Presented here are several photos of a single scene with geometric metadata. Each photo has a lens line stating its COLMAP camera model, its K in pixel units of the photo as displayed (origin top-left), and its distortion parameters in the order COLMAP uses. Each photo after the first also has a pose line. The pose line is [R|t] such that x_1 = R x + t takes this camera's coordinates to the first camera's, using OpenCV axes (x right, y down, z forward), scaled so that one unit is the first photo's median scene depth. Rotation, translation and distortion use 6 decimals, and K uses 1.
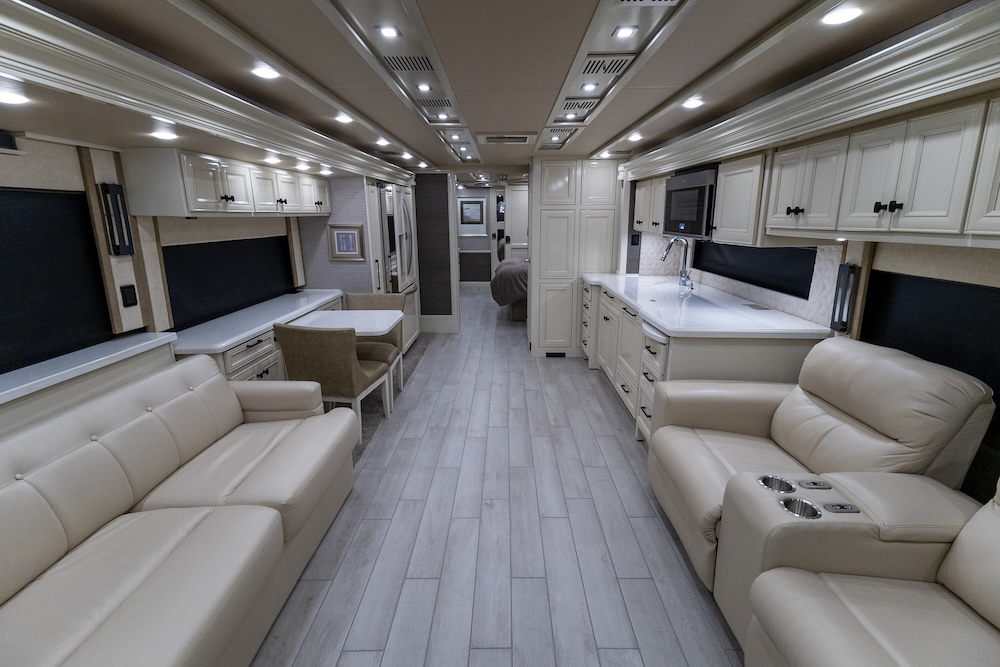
lens RADIAL K [[460.2, 0, 500.0], [0, 460.2, 333.5], [0, 0, 1]] dist [0.032022, -0.009091]
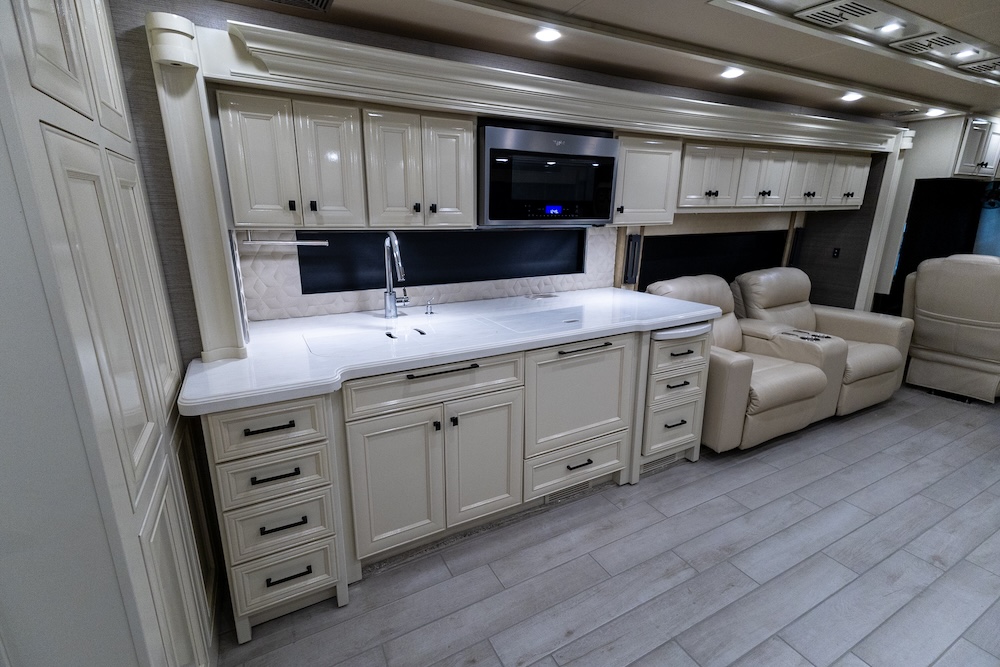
lens RADIAL K [[460.2, 0, 500.0], [0, 460.2, 333.5], [0, 0, 1]] dist [0.032022, -0.009091]
pose [[-0.488759, -0.222719, 0.843511, -0.227820], [0.217273, 0.905325, 0.364936, -0.394429], [-0.844930, 0.361638, -0.394095, 1.666187]]
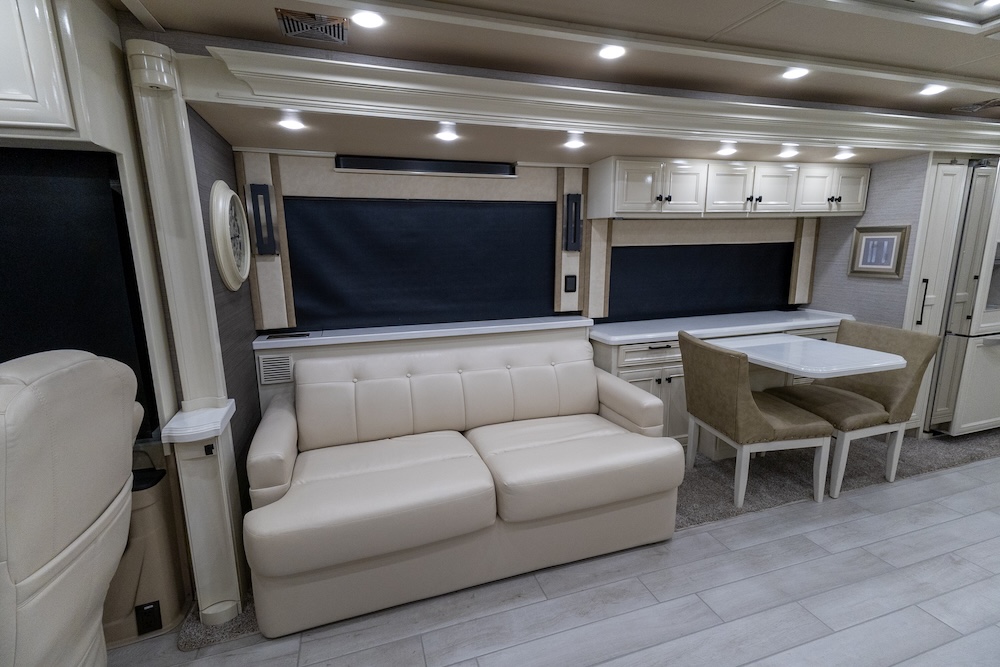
lens RADIAL K [[451.4, 0, 500.0], [0, 451.4, 333.5], [0, 0, 1]] dist [0.027935, -0.008520]
pose [[0.320708, 0.184635, -0.929008, 0.255522], [-0.221557, 0.968230, 0.115945, -0.044298], [0.920901, 0.168644, 0.351427, 0.376865]]
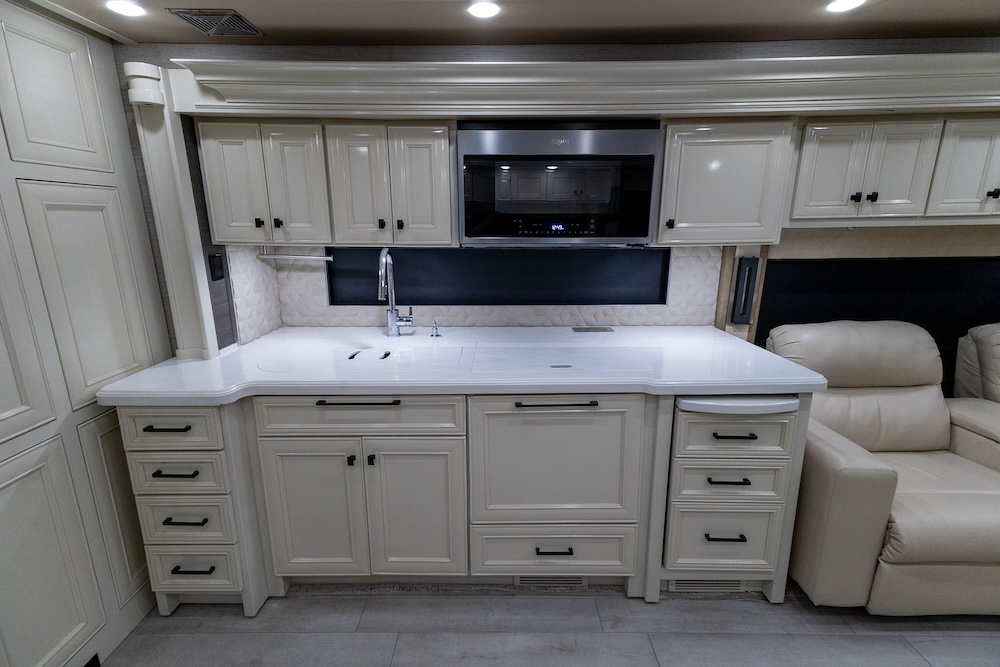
lens RADIAL K [[460.2, 0, 500.0], [0, 460.2, 333.5], [0, 0, 1]] dist [0.032022, -0.009091]
pose [[-0.002880, -0.227871, 0.973687, -0.208922], [0.253625, 0.941687, 0.221133, -0.293937], [-0.967298, 0.247588, 0.055082, 1.263517]]
